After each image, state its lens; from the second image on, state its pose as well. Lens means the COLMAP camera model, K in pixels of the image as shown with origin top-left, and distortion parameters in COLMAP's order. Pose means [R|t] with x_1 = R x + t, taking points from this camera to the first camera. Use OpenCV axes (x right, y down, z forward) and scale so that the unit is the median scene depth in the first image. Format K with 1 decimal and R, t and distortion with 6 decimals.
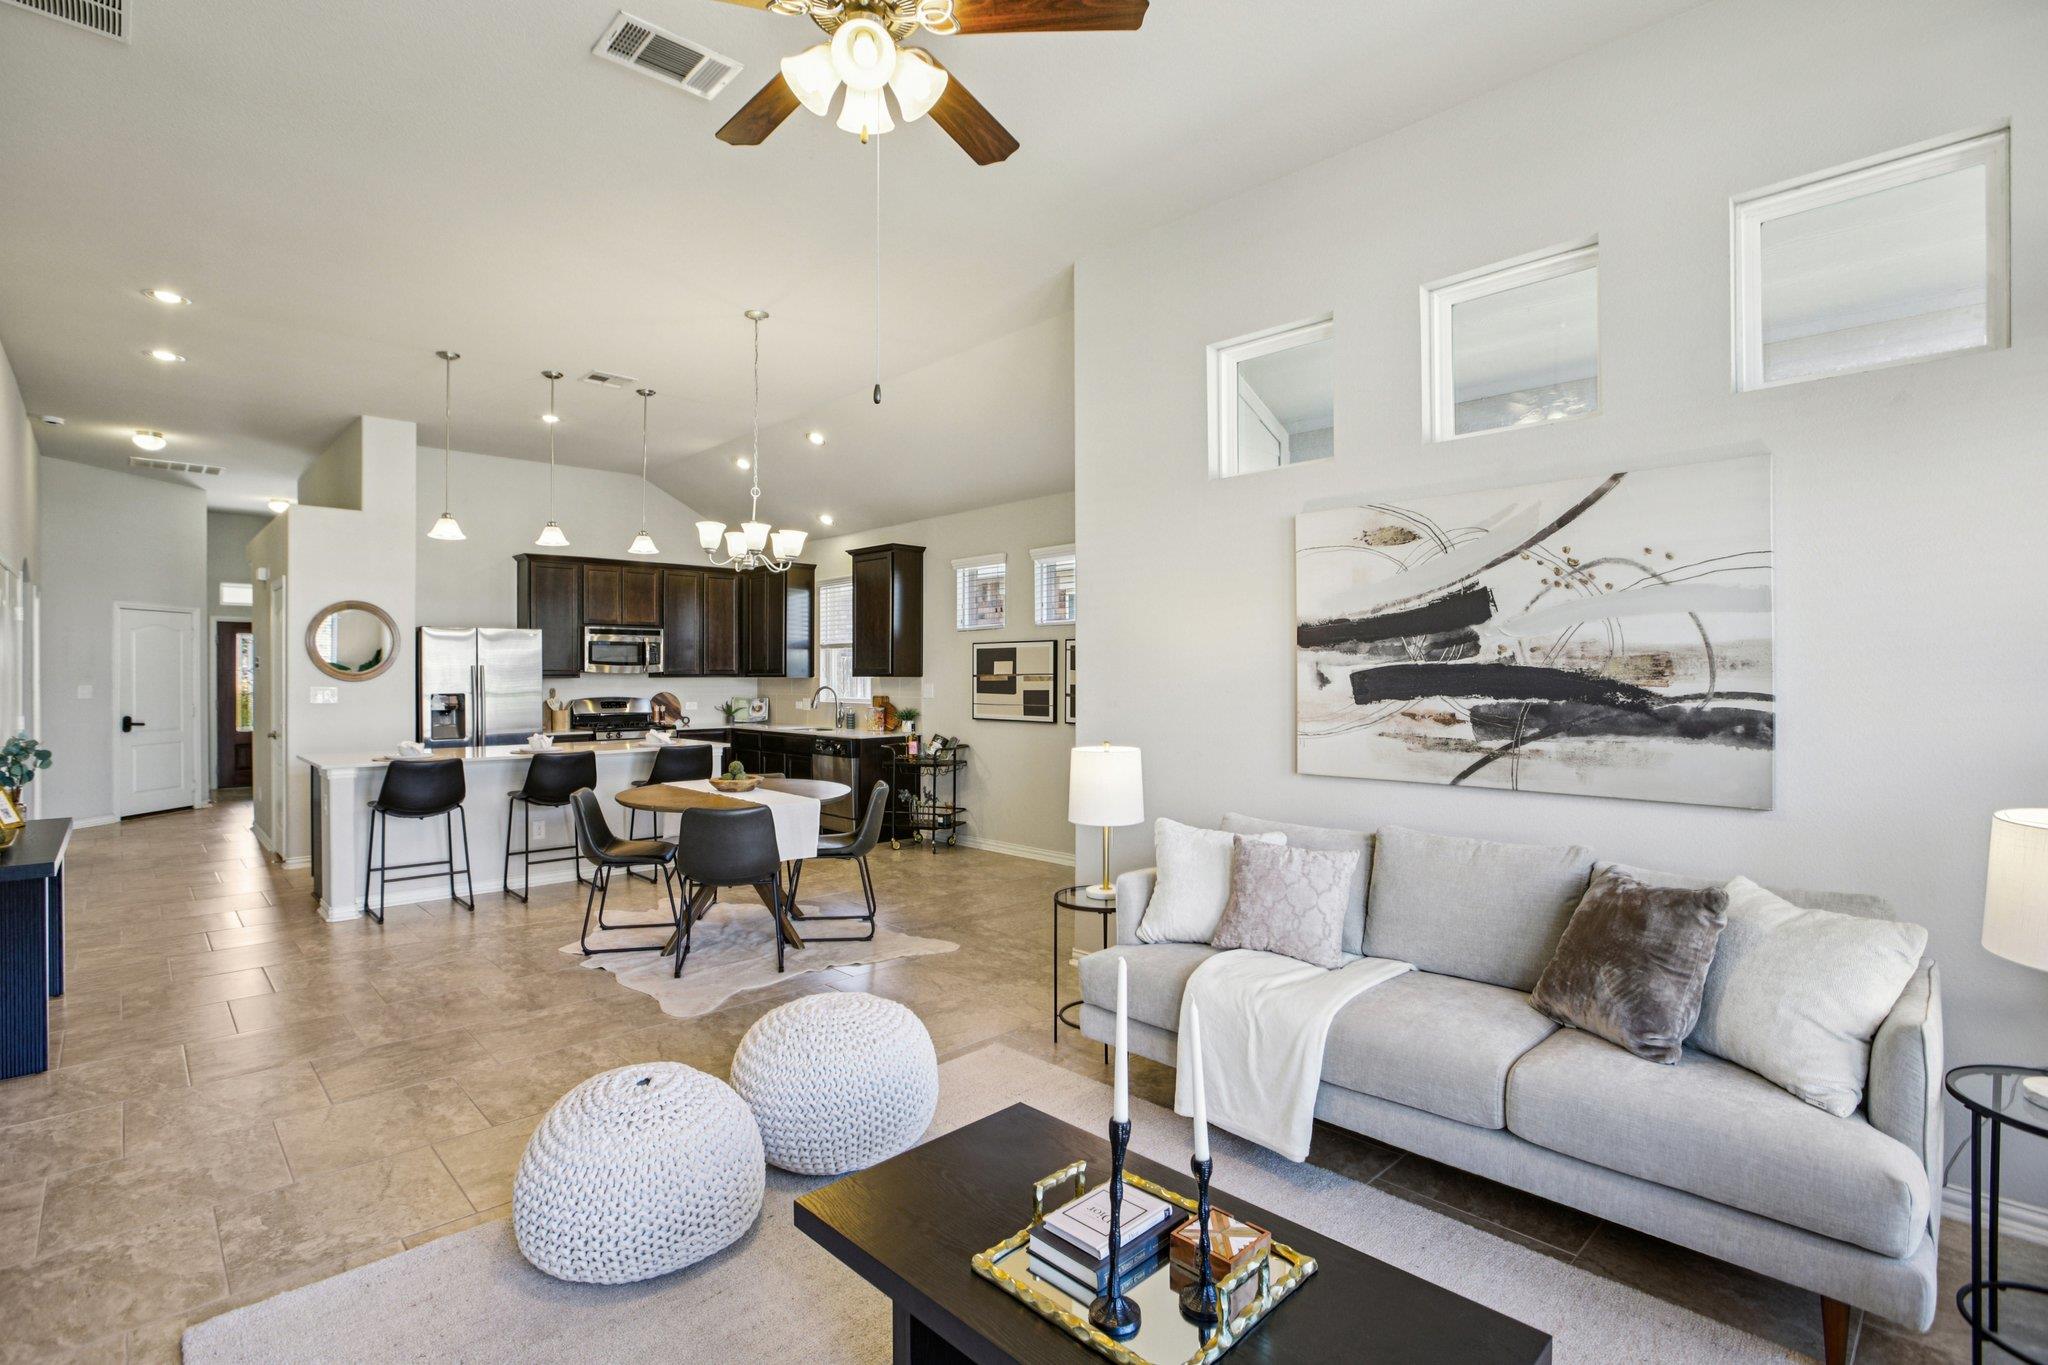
lens RADIAL K [[972.1, 0, 1017.1], [0, 972.1, 681.0], [0, 0, 1]] dist [-0.060237, 0.025969]
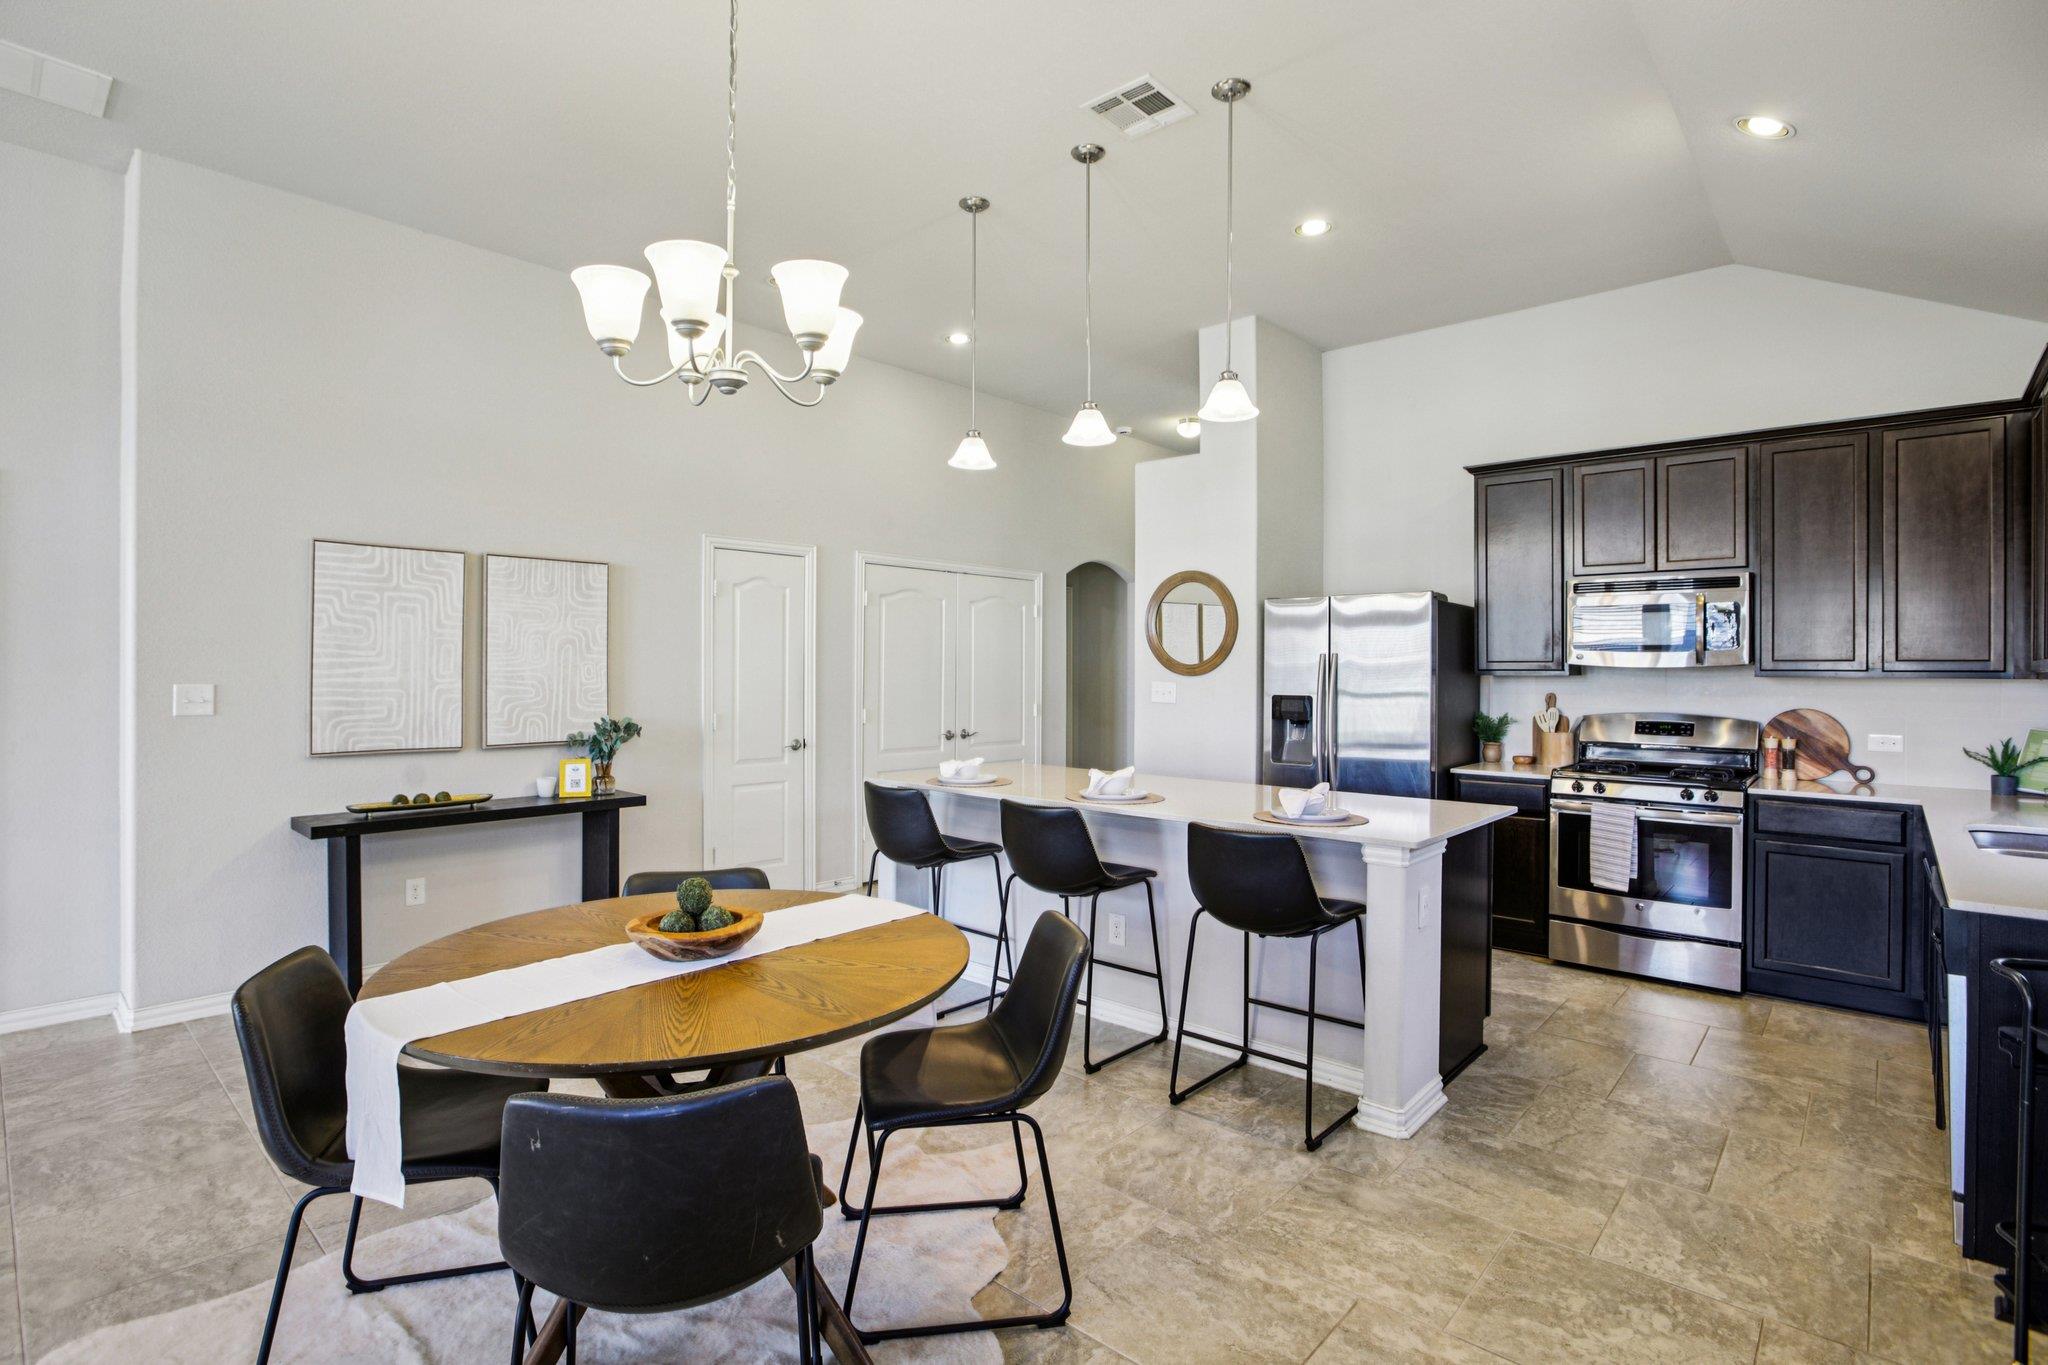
lens RADIAL K [[984.1, 0, 1011.2], [0, 984.1, 665.0], [0, 0, 1]] dist [-0.058231, 0.024852]
pose [[0.069387, -0.000445, -0.997590, 0.081619], [-0.011477, 0.999933, -0.001244, -0.005569], [0.997524, 0.011536, 0.069377, 0.747950]]
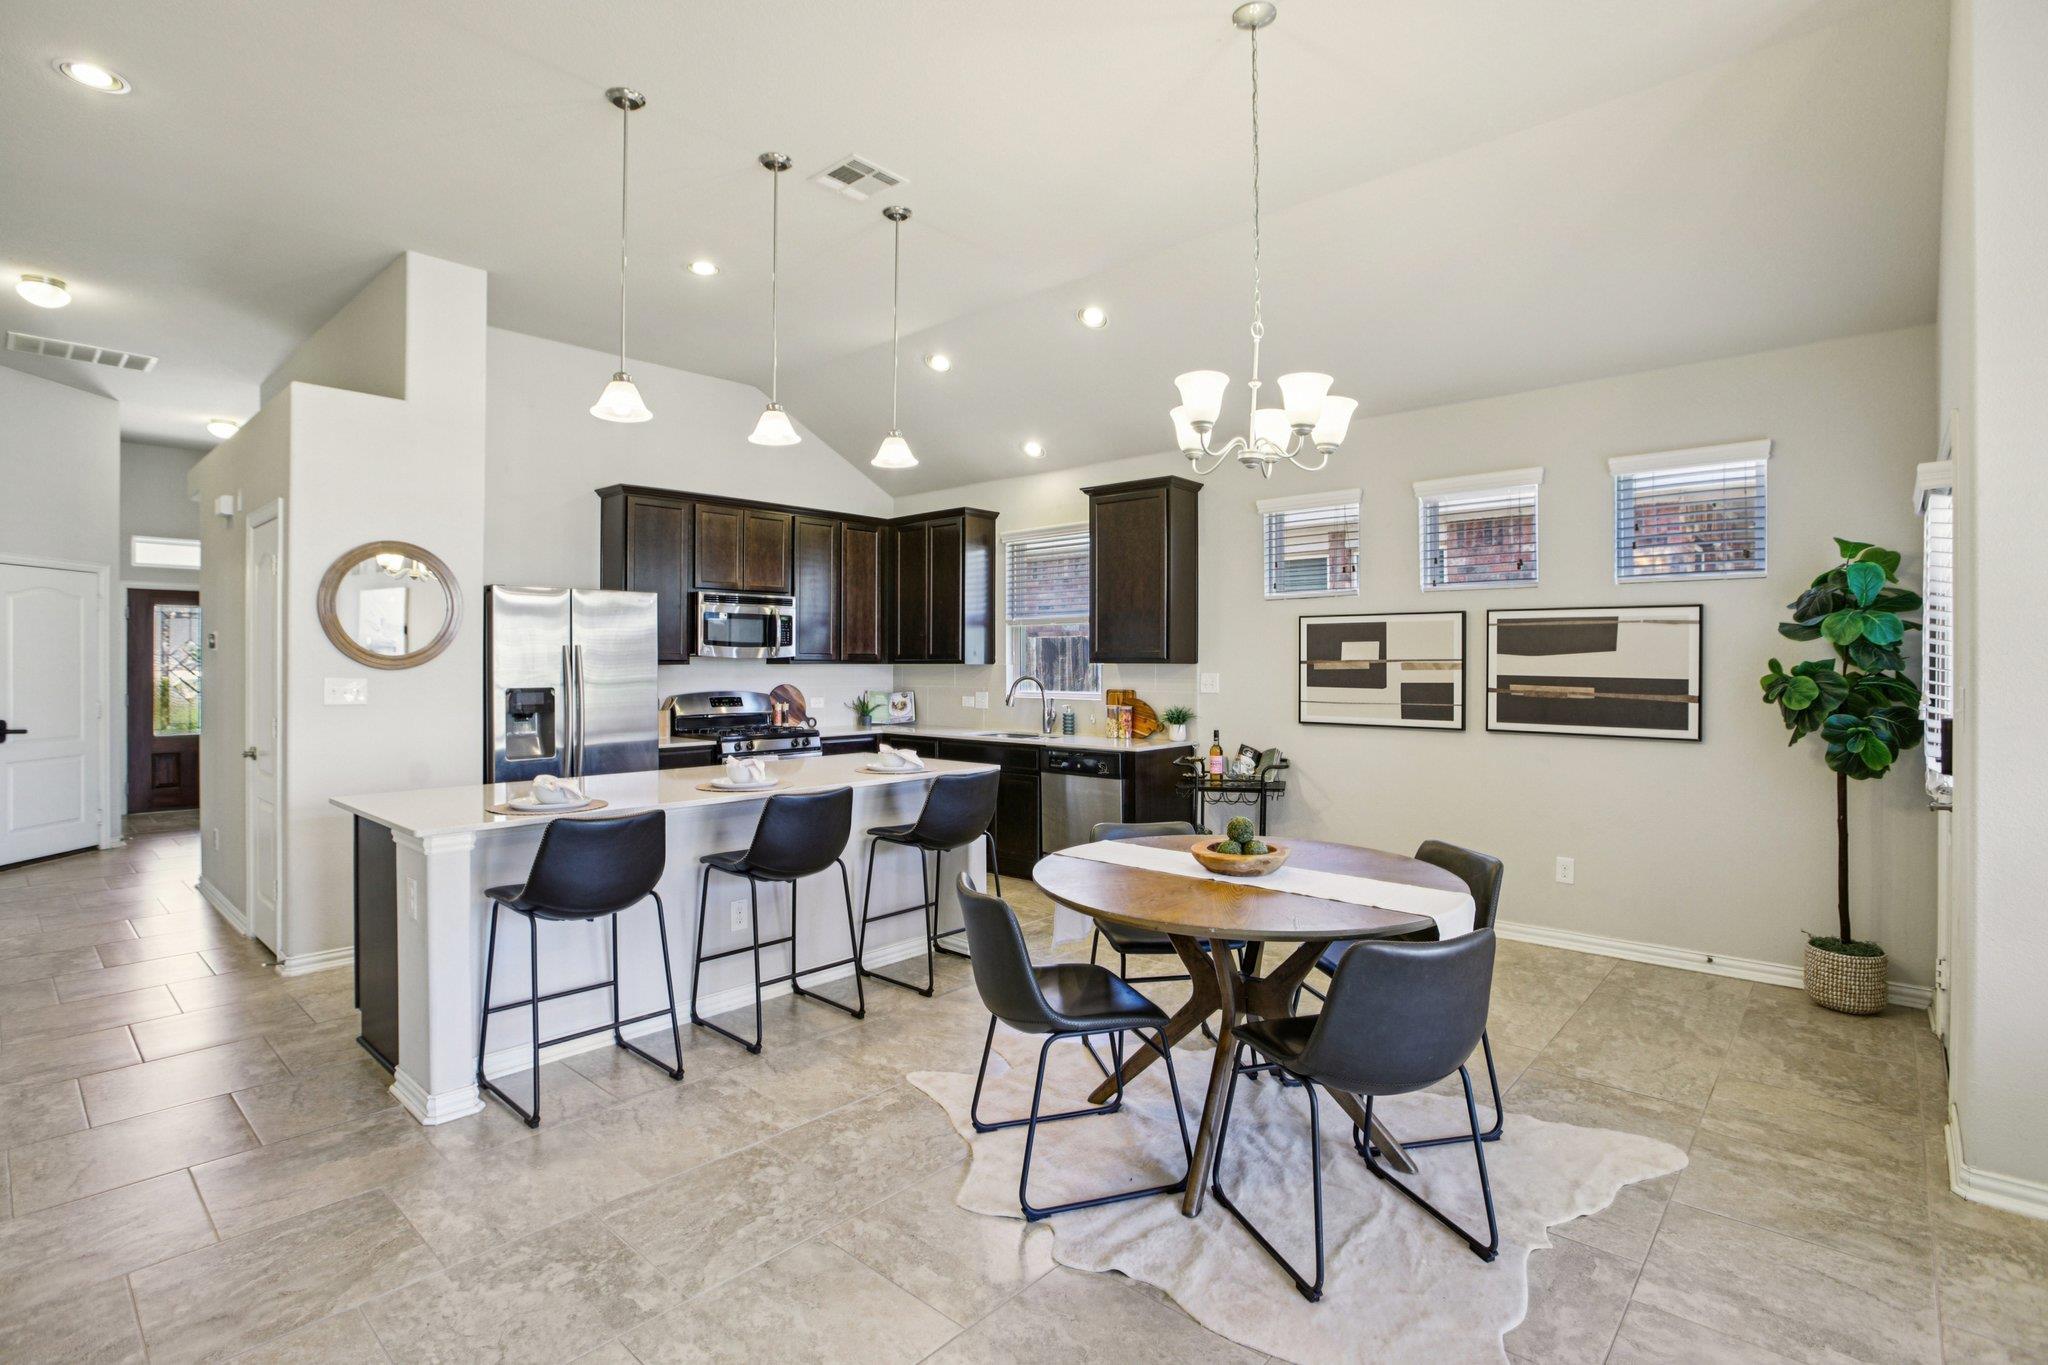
lens RADIAL K [[984.1, 0, 1011.2], [0, 984.1, 665.0], [0, 0, 1]] dist [-0.058231, 0.024852]
pose [[0.997709, 0.000893, 0.067645, -0.310782], [-0.000652, 0.999993, -0.003586, -0.000662], [-0.067647, 0.003534, 0.997703, 0.311725]]
